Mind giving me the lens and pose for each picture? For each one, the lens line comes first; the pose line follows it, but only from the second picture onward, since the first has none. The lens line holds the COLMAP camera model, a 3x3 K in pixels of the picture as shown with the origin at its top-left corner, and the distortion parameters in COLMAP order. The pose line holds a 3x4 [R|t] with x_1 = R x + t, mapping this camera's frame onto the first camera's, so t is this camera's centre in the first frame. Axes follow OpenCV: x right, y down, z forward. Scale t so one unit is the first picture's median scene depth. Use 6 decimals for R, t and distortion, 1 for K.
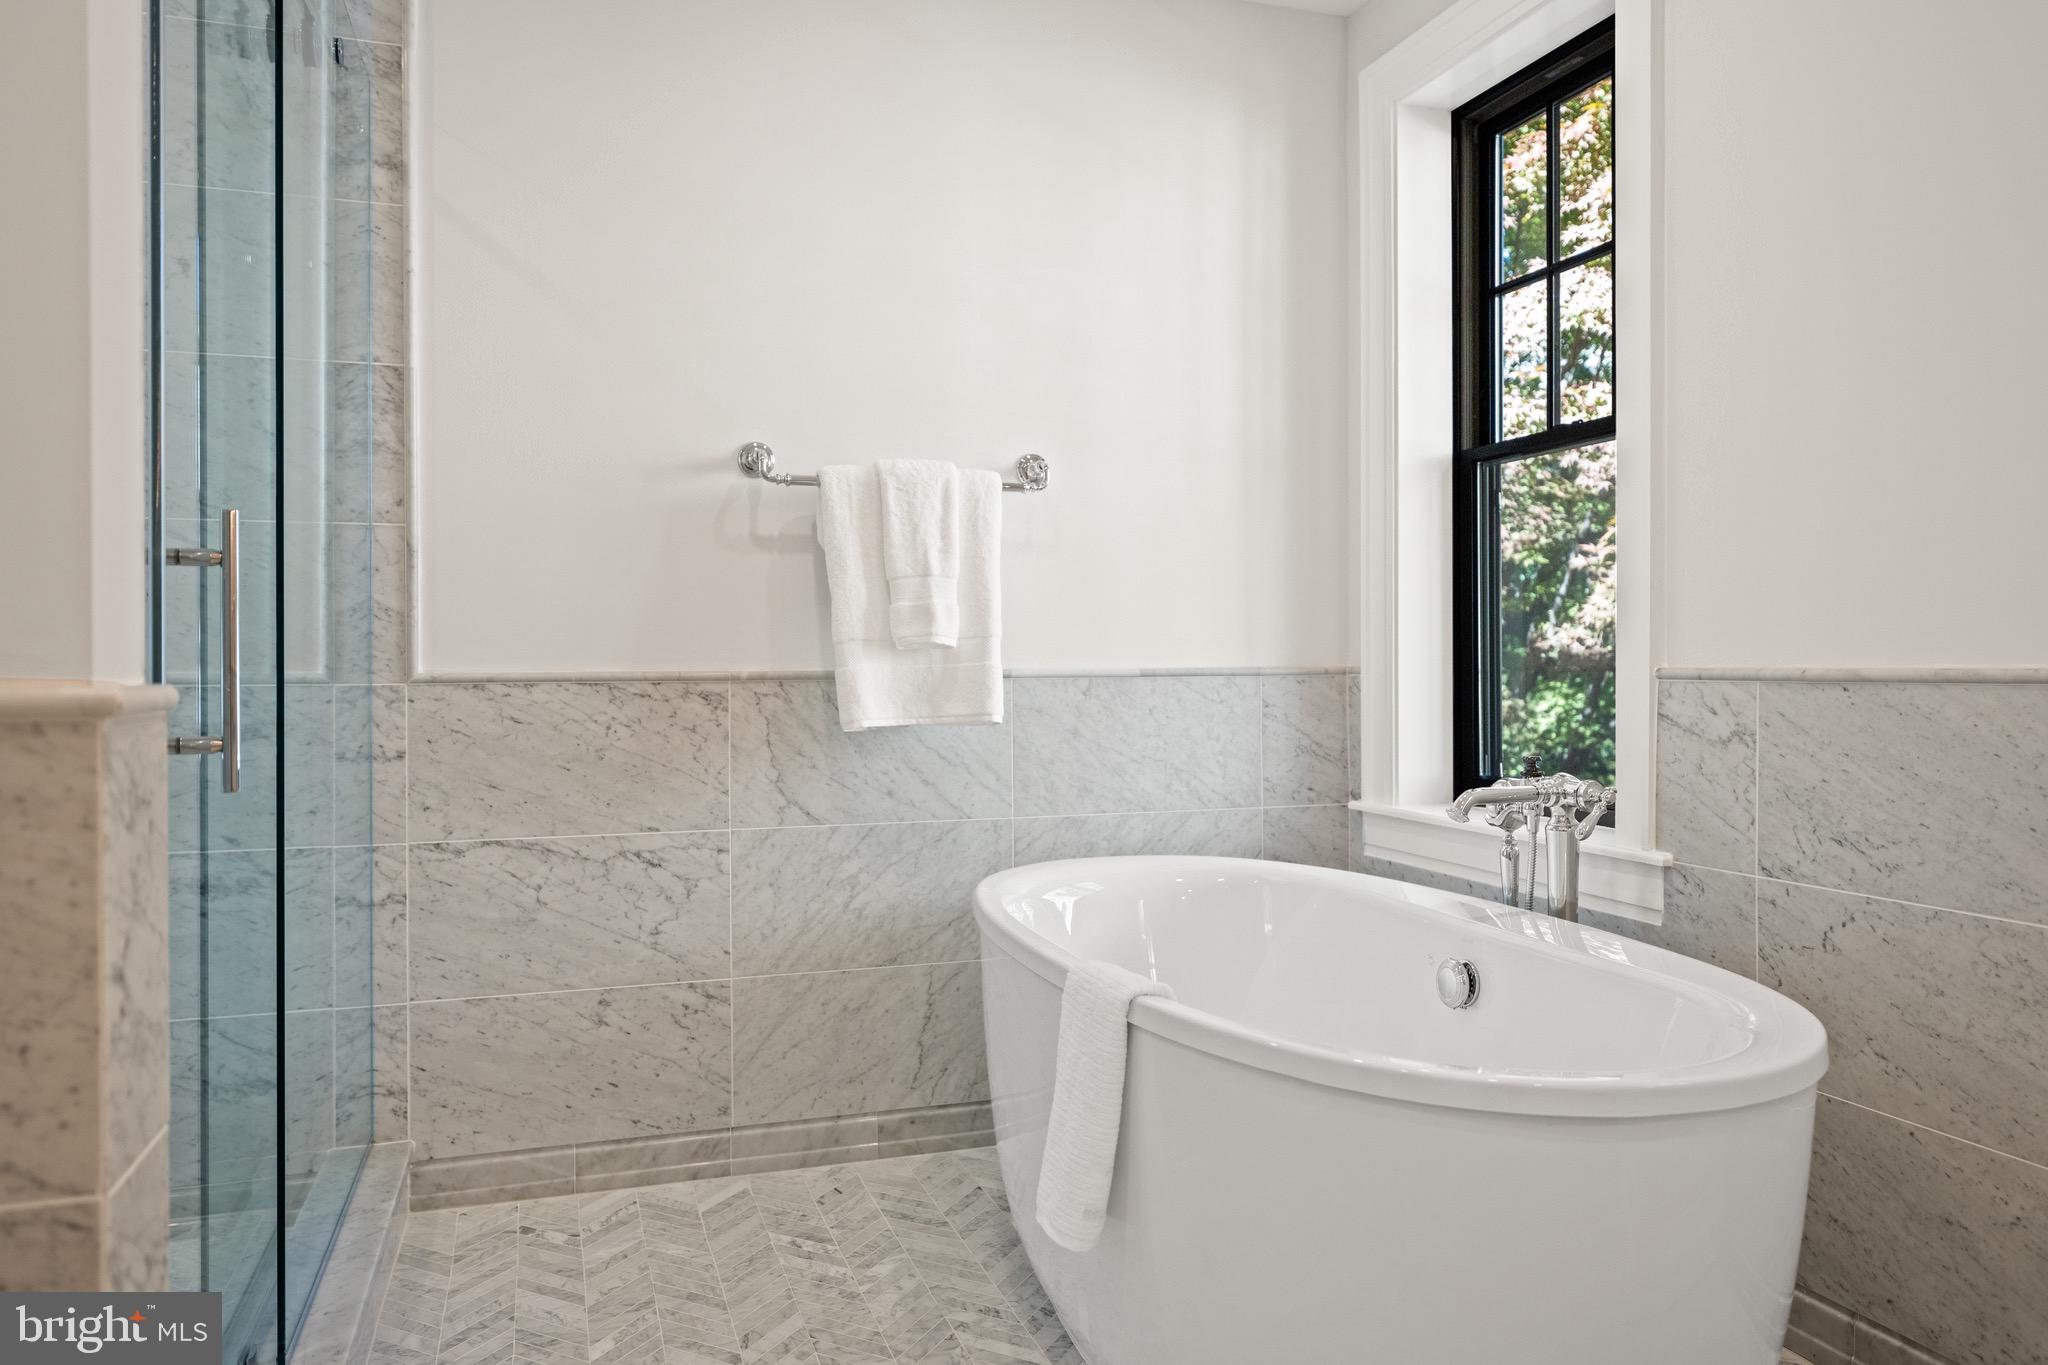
lens RADIAL K [[1406.6, 0, 1021.1], [0, 1406.6, 667.8], [0, 0, 1]] dist [0.004234, -0.002251]
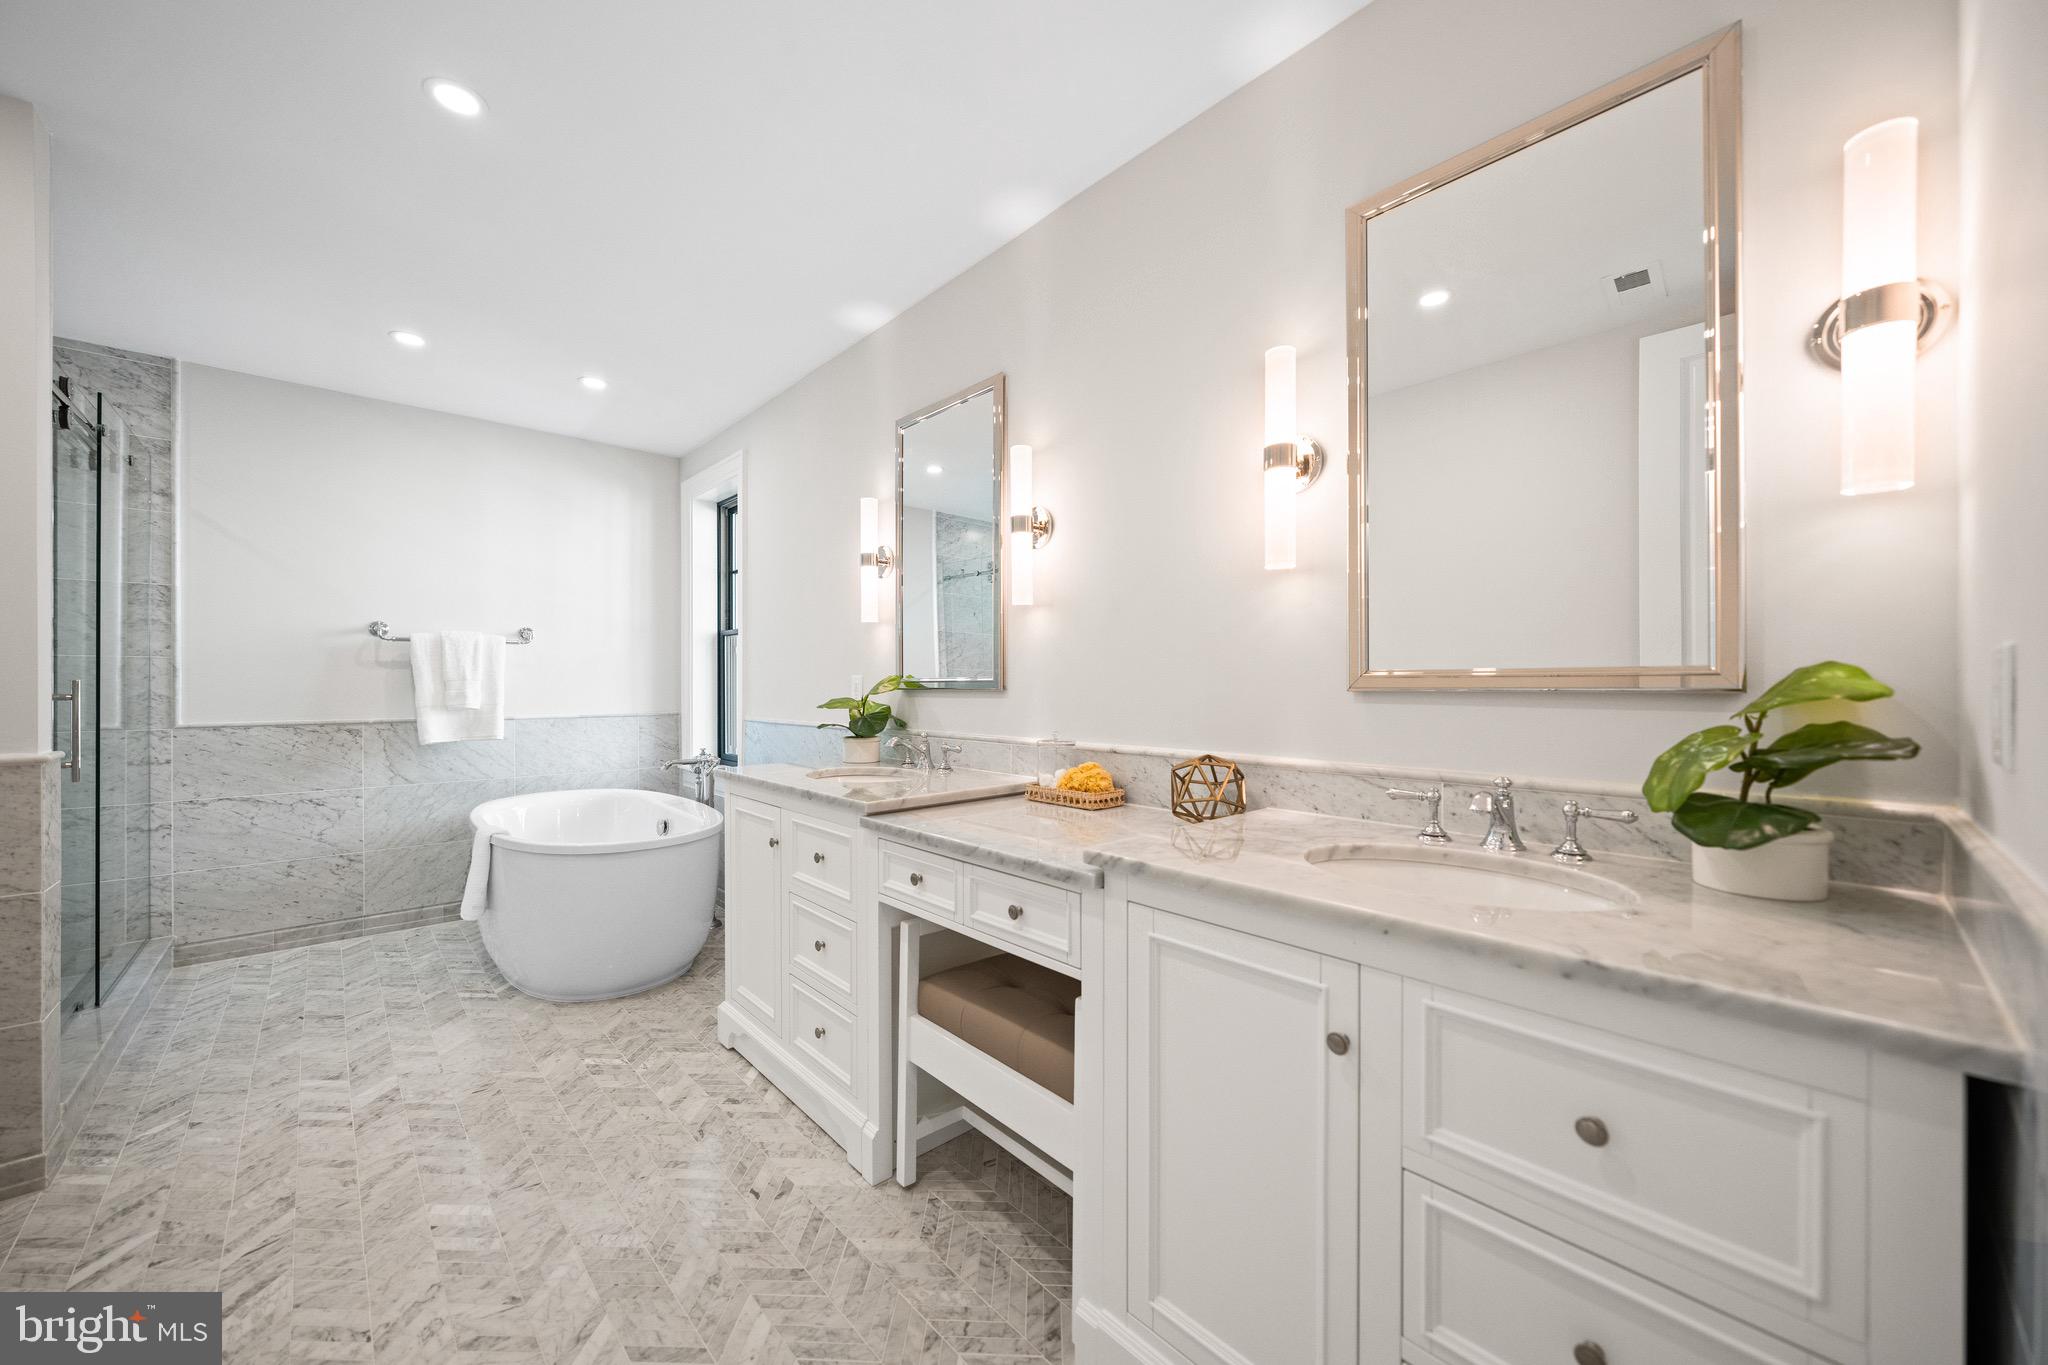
lens RADIAL K [[749.8, 0, 1022.3], [0, 749.8, 687.2], [0, 0, 1]] dist [-0.002995, 0.000214]
pose [[0.911411, 0.003302, 0.411485, 0.288352], [-0.002862, 0.999994, -0.001687, -0.054715], [-0.411488, 0.000360, 0.911415, -0.600107]]
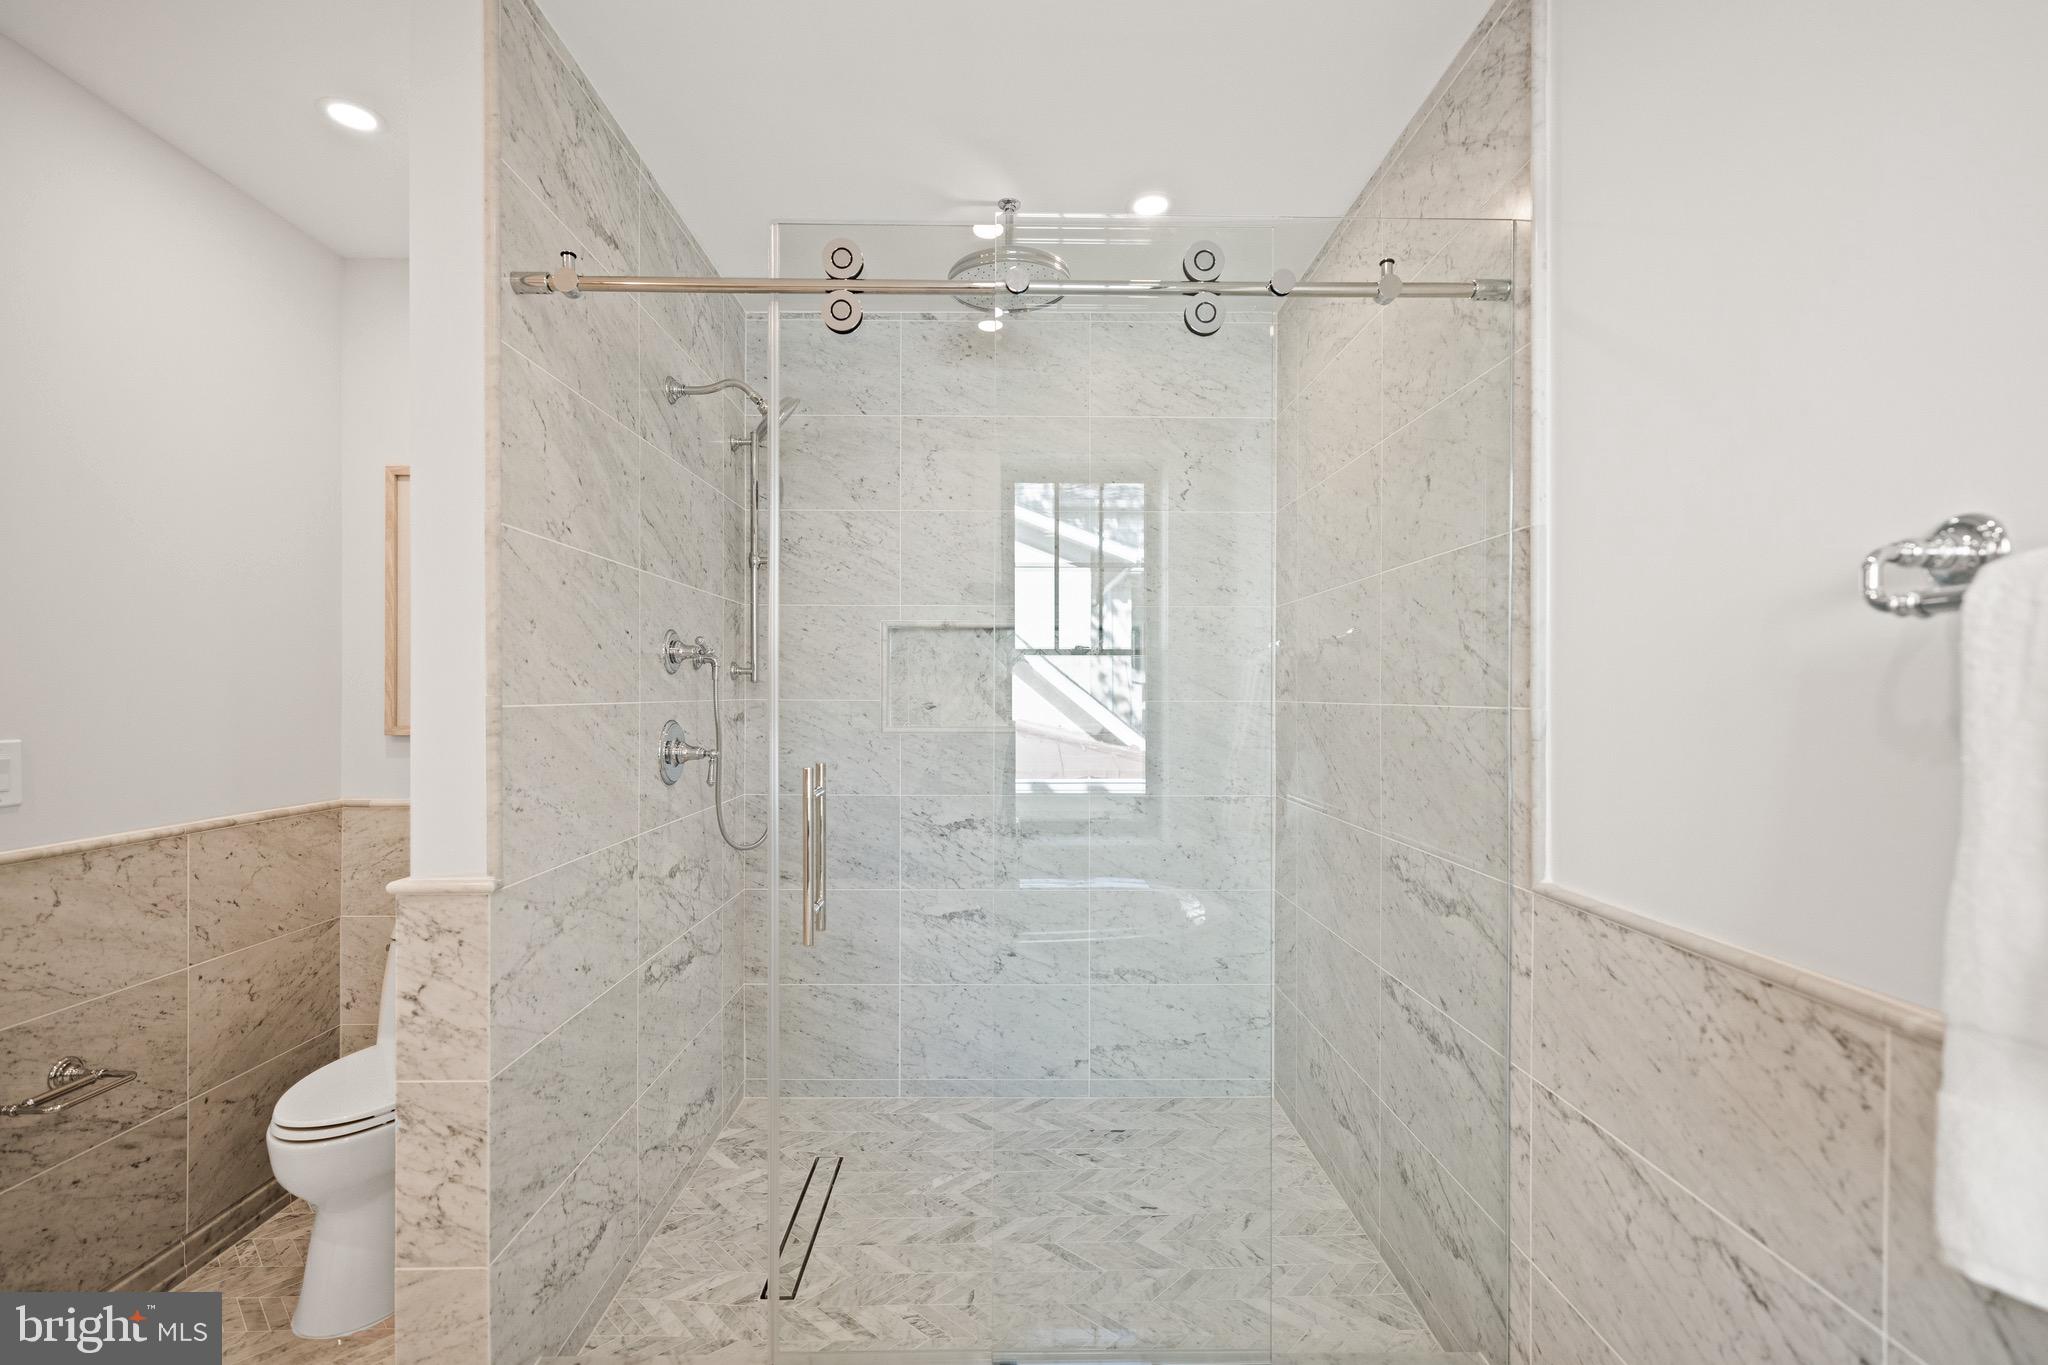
lens RADIAL K [[913.2, 0, 1022.5], [0, 913.2, 693.9], [0, 0, 1]] dist [0.001138, 0.000725]
pose [[-0.293544, 0.005169, -0.955931, 0.186538], [-0.004188, 0.999969, 0.006693, -0.110135], [0.955936, 0.005969, -0.293514, 0.841982]]
